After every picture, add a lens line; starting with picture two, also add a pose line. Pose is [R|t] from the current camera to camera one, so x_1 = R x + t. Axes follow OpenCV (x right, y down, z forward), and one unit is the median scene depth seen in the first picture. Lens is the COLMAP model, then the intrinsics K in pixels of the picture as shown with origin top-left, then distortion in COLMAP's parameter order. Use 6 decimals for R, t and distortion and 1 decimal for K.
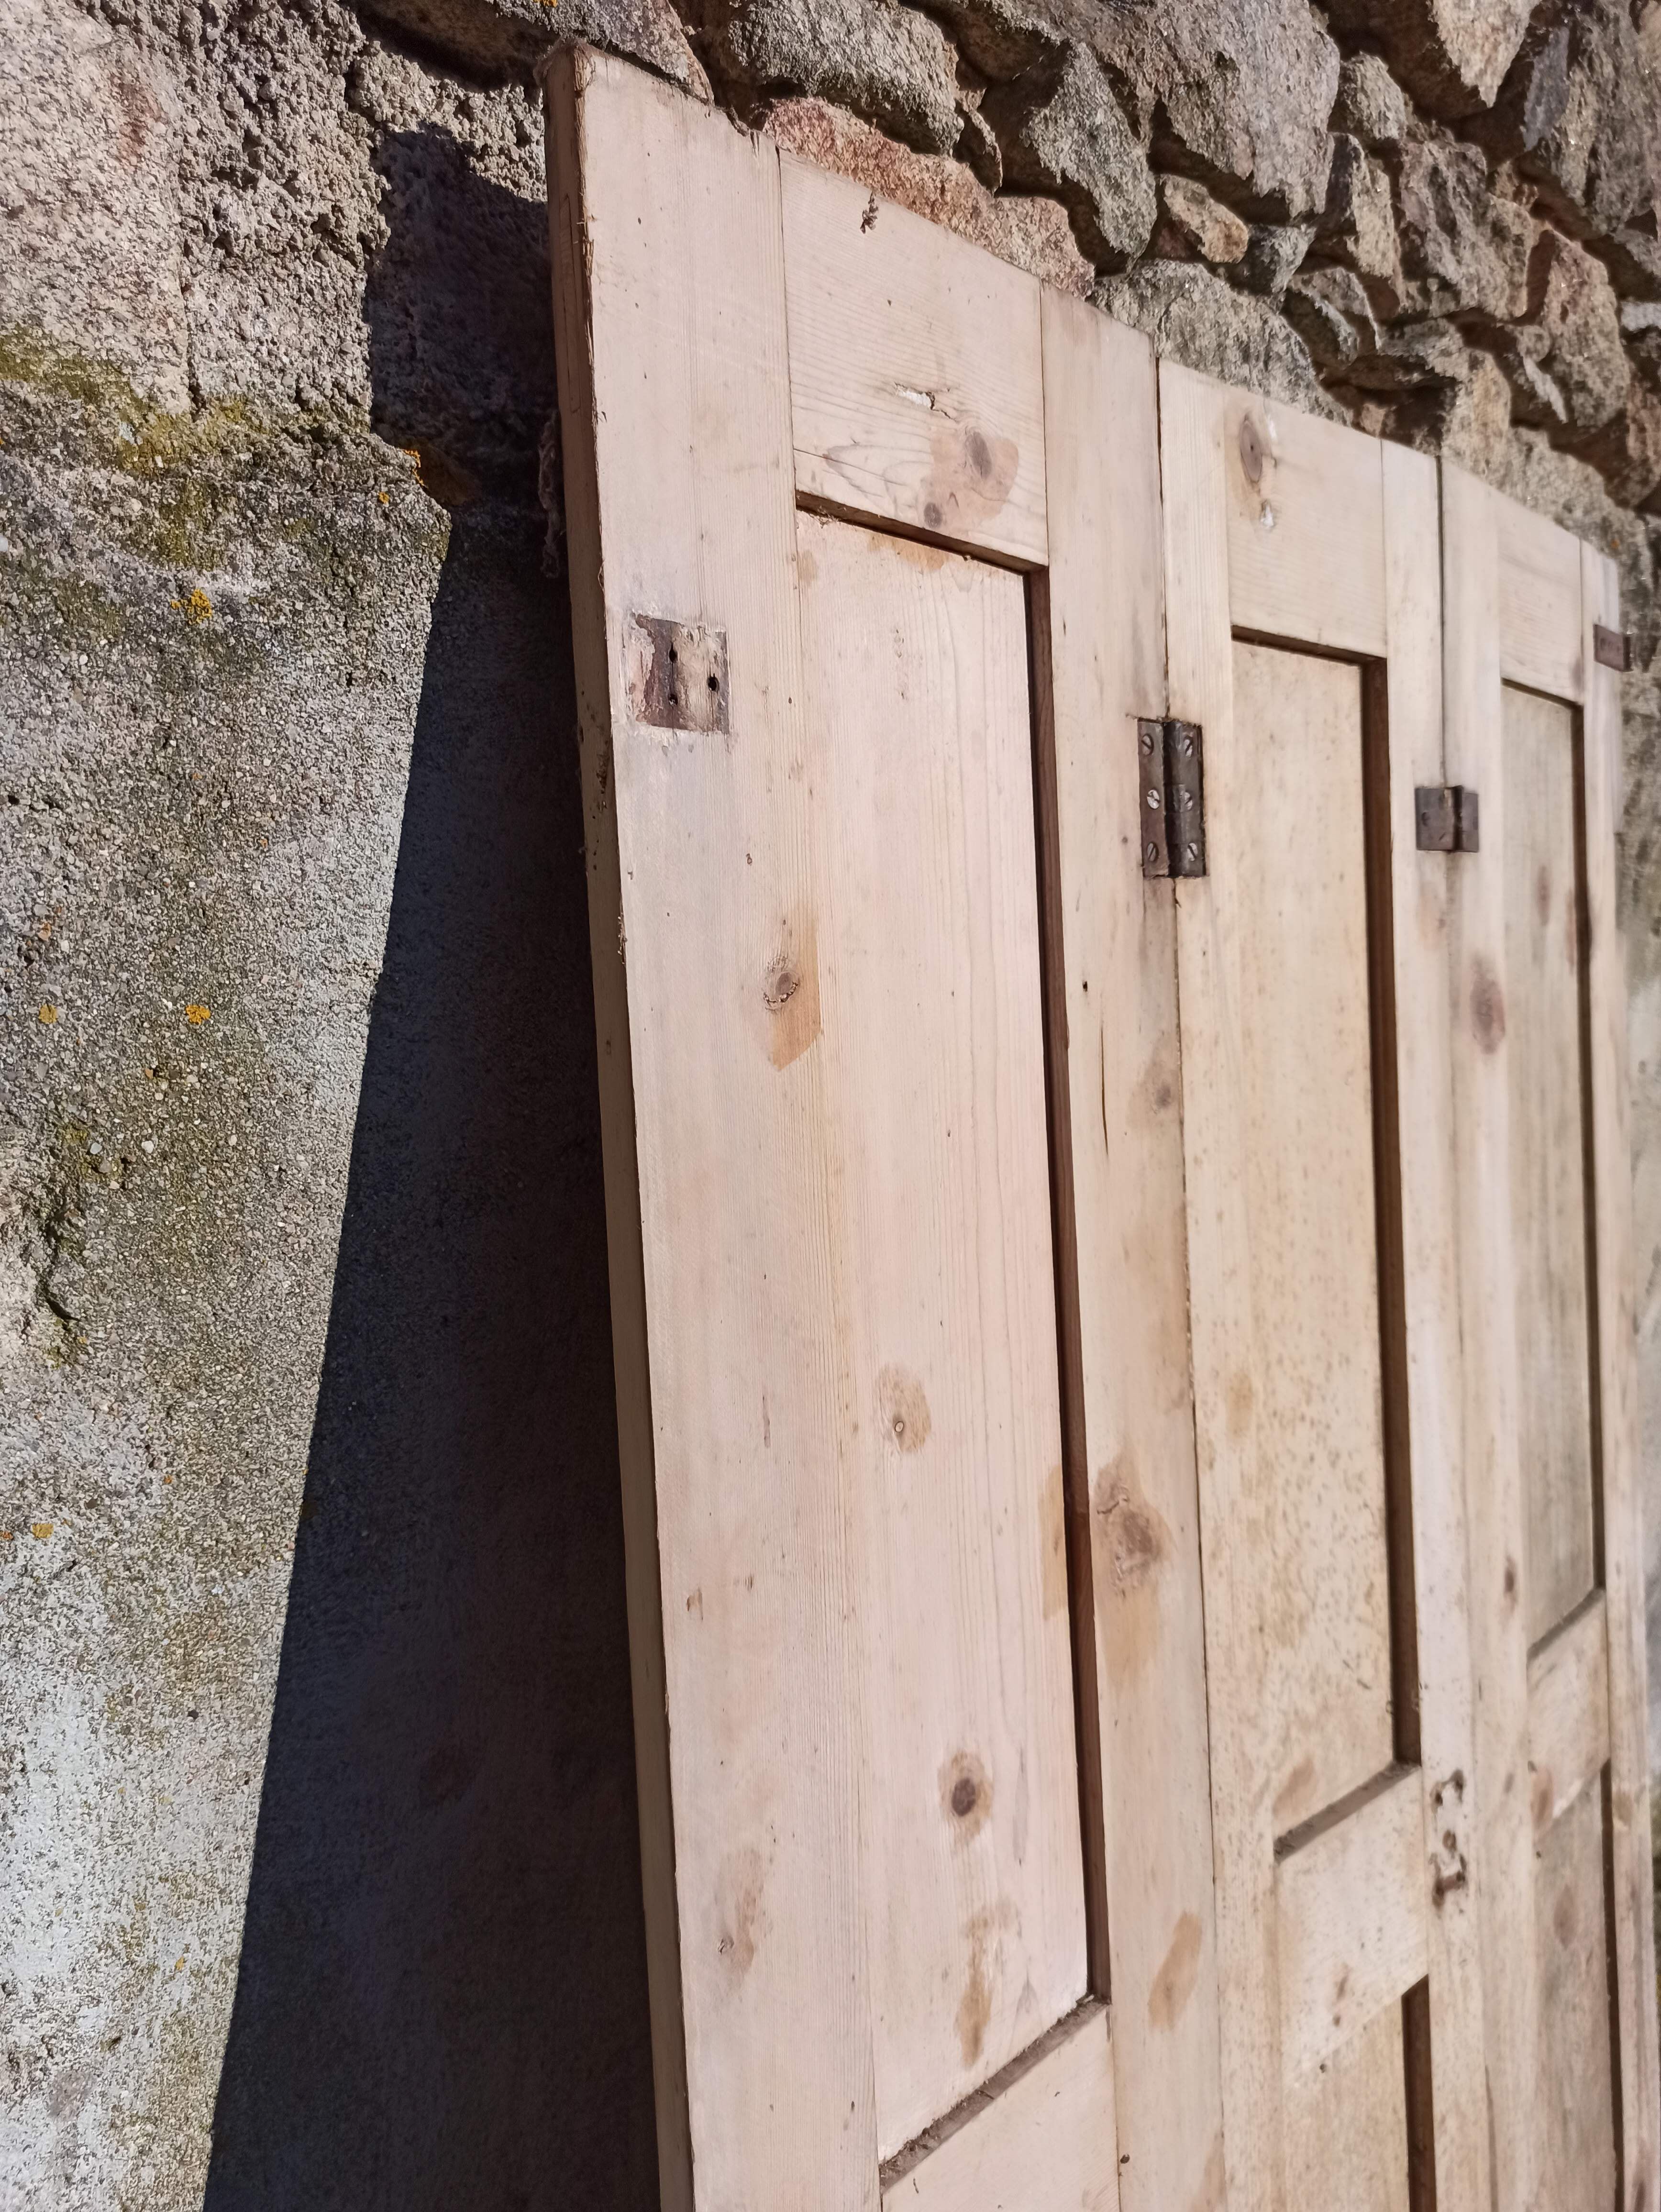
lens RADIAL K [[1676.8, 0, 830.1], [0, 1676.8, 1111.4], [0, 0, 1]] dist [0.041113, -0.028454]
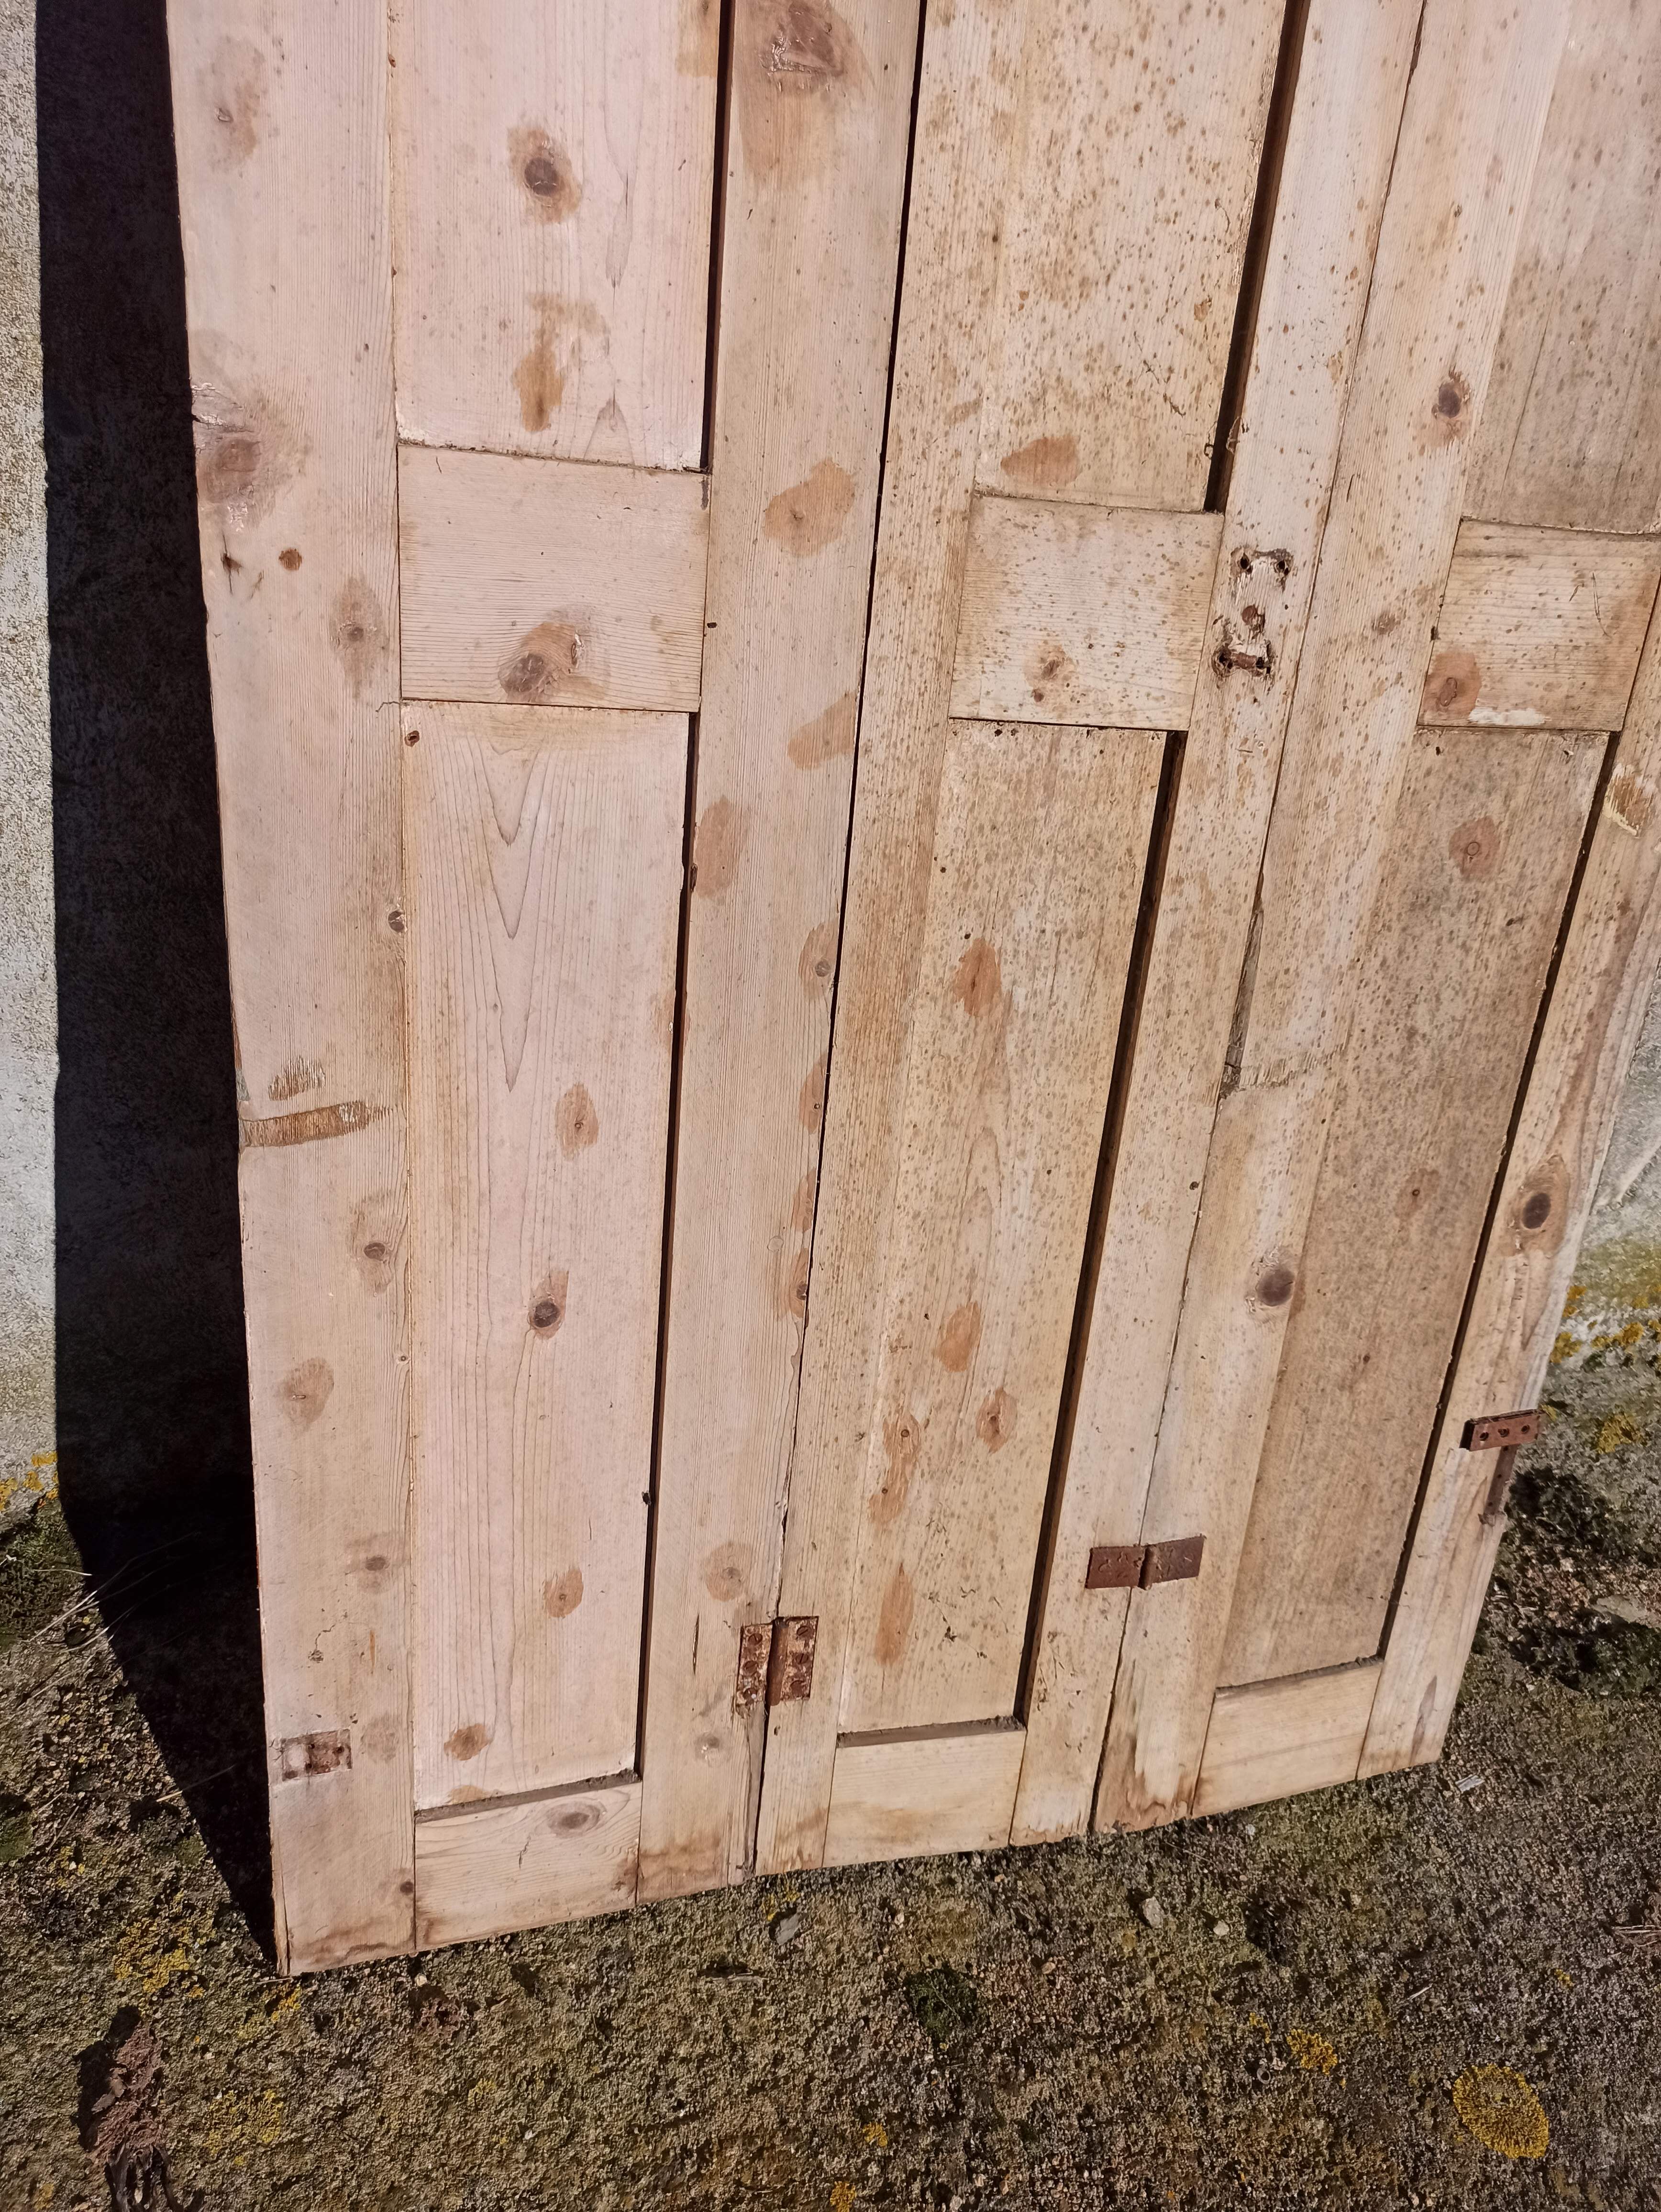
lens RADIAL K [[1624.5, 0, 805.7], [0, 1624.5, 1089.9], [0, 0, 1]] dist [0.037421, -0.018866]
pose [[0.858646, 0.292629, -0.420828, 0.788030], [-0.150184, 0.928614, 0.339295, 0.504018], [0.490074, -0.228133, 0.841298, -0.019775]]
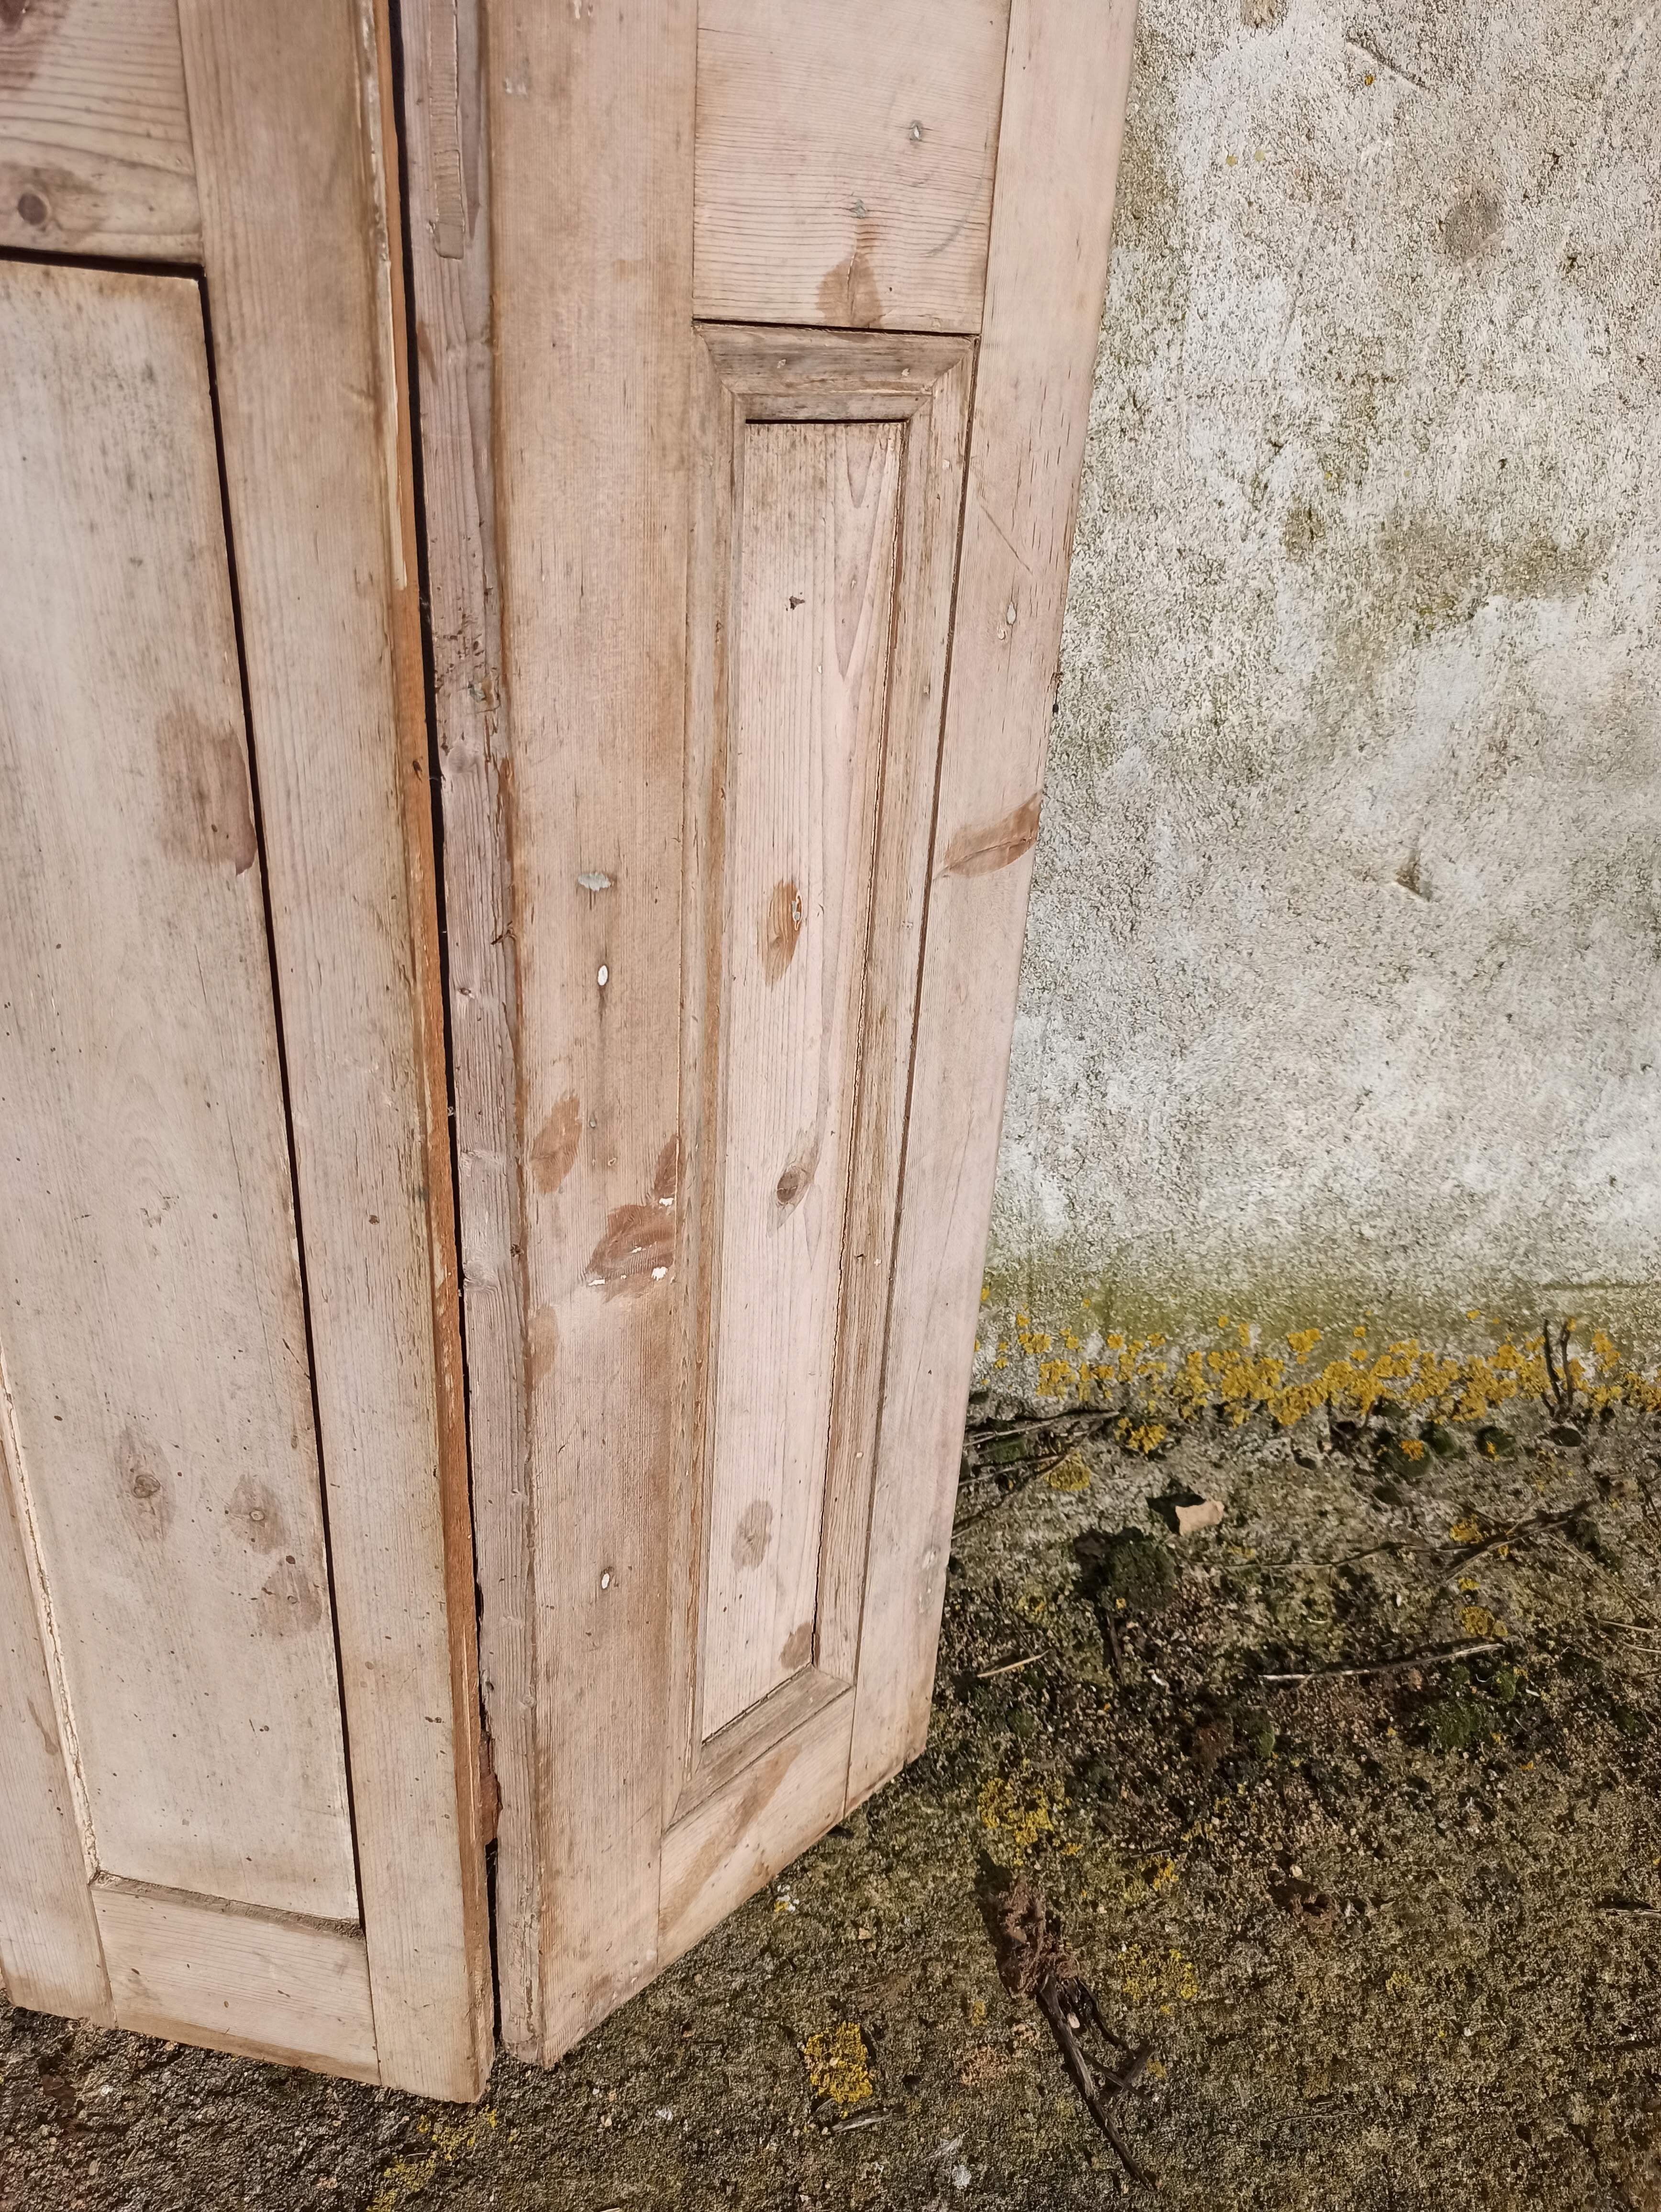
lens RADIAL K [[1624.5, 0, 845.5], [0, 1624.5, 1090.7], [0, 0, 1]] dist [0.037421, -0.018866]
pose [[0.778749, 0.217547, -0.588408, 0.474673], [-0.128758, 0.973406, 0.189479, 0.955694], [0.613980, -0.071794, 0.786049, -0.390686]]
